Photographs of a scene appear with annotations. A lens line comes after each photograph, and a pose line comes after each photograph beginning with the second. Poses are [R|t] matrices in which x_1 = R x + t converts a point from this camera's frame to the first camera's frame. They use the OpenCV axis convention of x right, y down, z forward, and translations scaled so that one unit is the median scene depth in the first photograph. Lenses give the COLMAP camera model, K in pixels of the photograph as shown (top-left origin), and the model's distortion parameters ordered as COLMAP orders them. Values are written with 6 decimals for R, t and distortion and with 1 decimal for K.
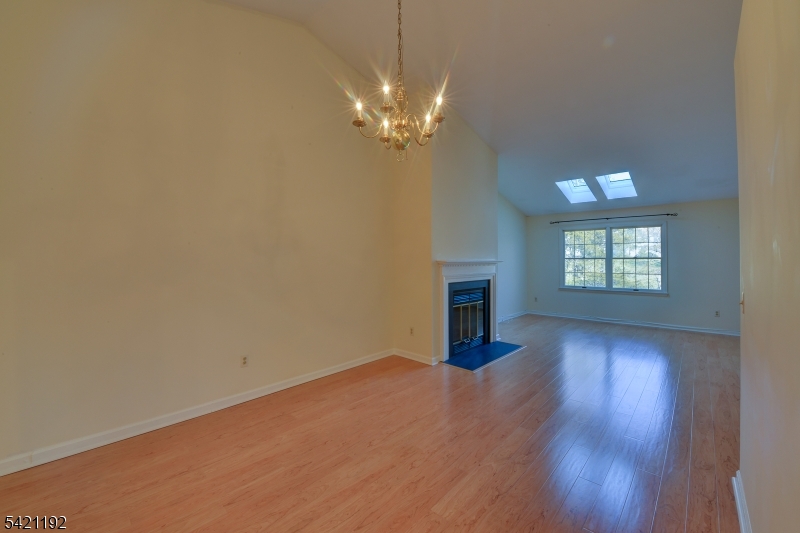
lens RADIAL K [[325.2, 0, 403.8], [0, 325.2, 263.0], [0, 0, 1]] dist [-0.022301, -0.000237]
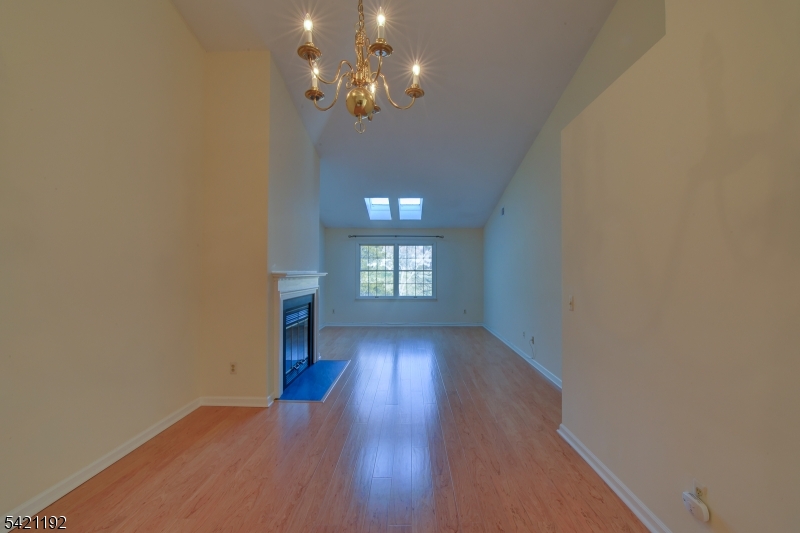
lens RADIAL K [[325.2, 0, 403.8], [0, 325.2, 263.0], [0, 0, 1]] dist [-0.022301, -0.000237]
pose [[0.734628, 0.019384, 0.678193, -0.168727], [0.005979, 0.999368, -0.035040, -0.001142], [-0.678444, 0.029796, 0.734048, 0.161782]]
